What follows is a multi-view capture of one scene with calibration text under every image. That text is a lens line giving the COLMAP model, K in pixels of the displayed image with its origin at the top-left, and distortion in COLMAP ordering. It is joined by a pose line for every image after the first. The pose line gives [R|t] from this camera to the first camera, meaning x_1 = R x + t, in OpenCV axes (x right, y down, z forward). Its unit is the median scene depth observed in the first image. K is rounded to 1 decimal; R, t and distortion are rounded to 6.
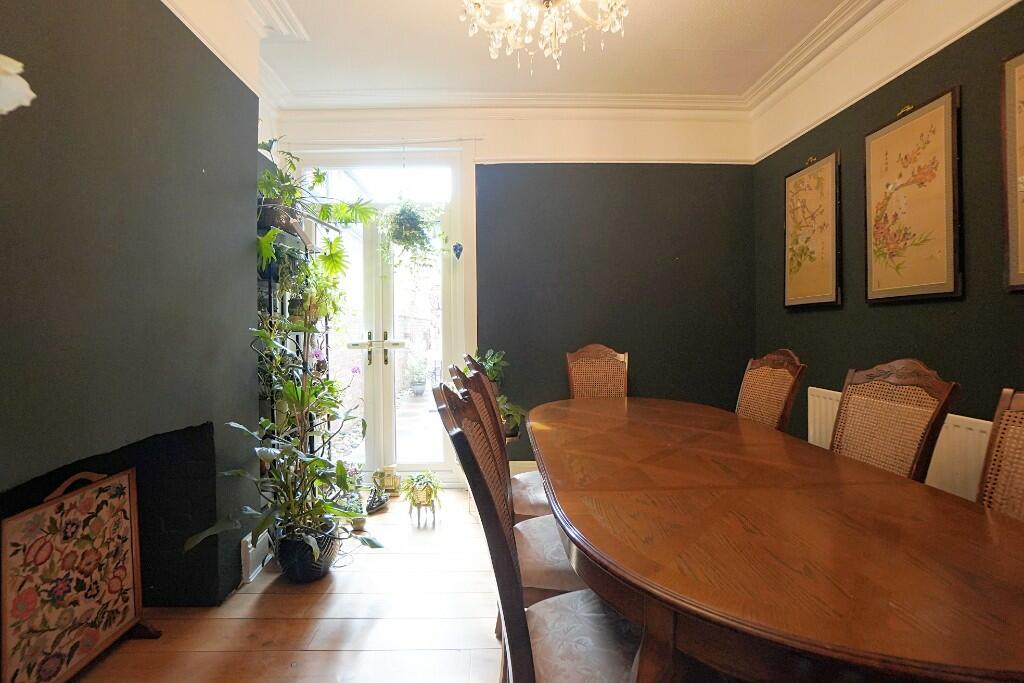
lens RADIAL K [[464.8, 0, 511.2], [0, 464.8, 330.7], [0, 0, 1]] dist [-0.066317, 0.026868]
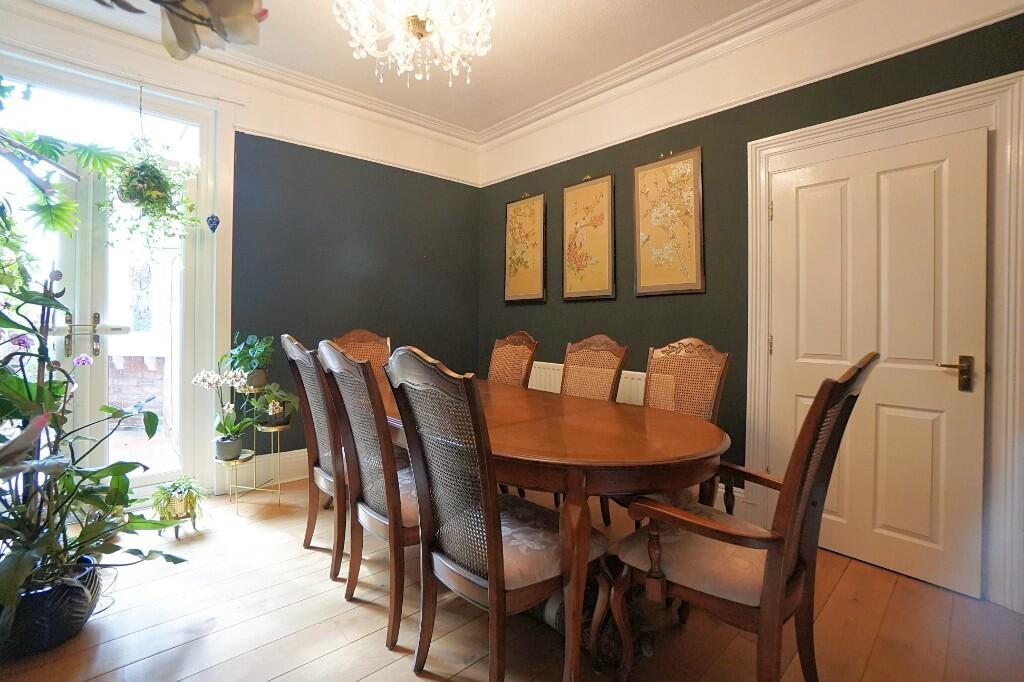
lens RADIAL K [[477.3, 0, 511.7], [0, 477.3, 318.6], [0, 0, 1]] dist [-0.063754, 0.026705]
pose [[0.745322, 0.017430, 0.666477, -0.335460], [-0.006606, 0.999802, -0.018759, 0.026254], [-0.666672, 0.009579, 0.745289, -0.047496]]
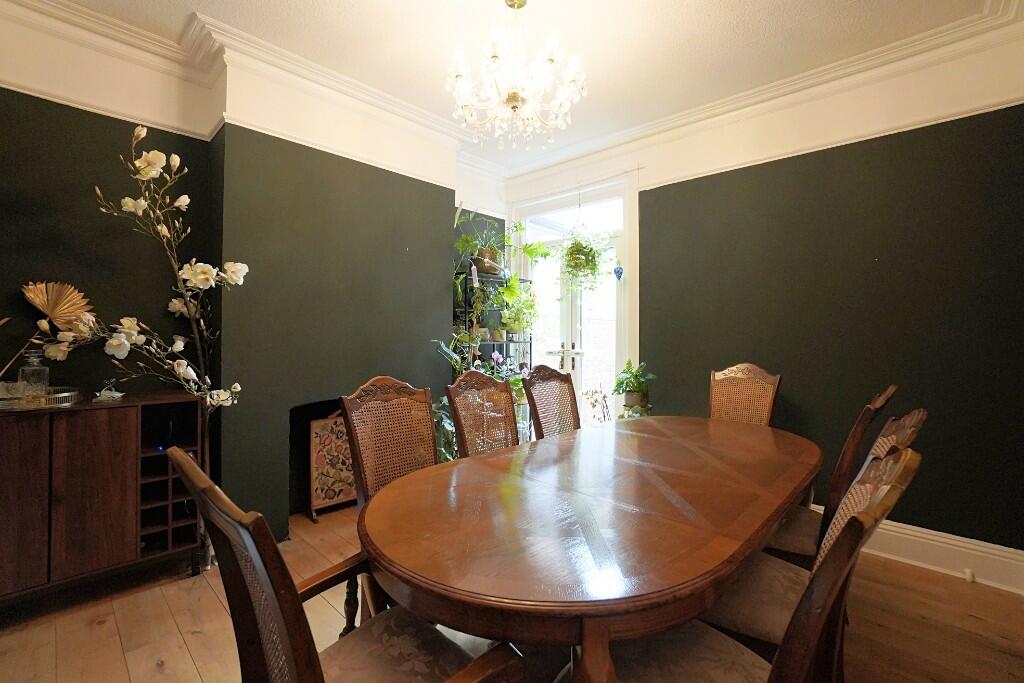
lens RADIAL K [[454.9, 0, 503.9], [0, 454.9, 332.3], [0, 0, 1]] dist [-0.064743, 0.022748]
pose [[0.692934, 0.018152, -0.720773, 0.579323], [-0.023410, 0.999722, 0.002672, -0.030054], [0.720621, 0.015022, 0.693166, 0.048095]]
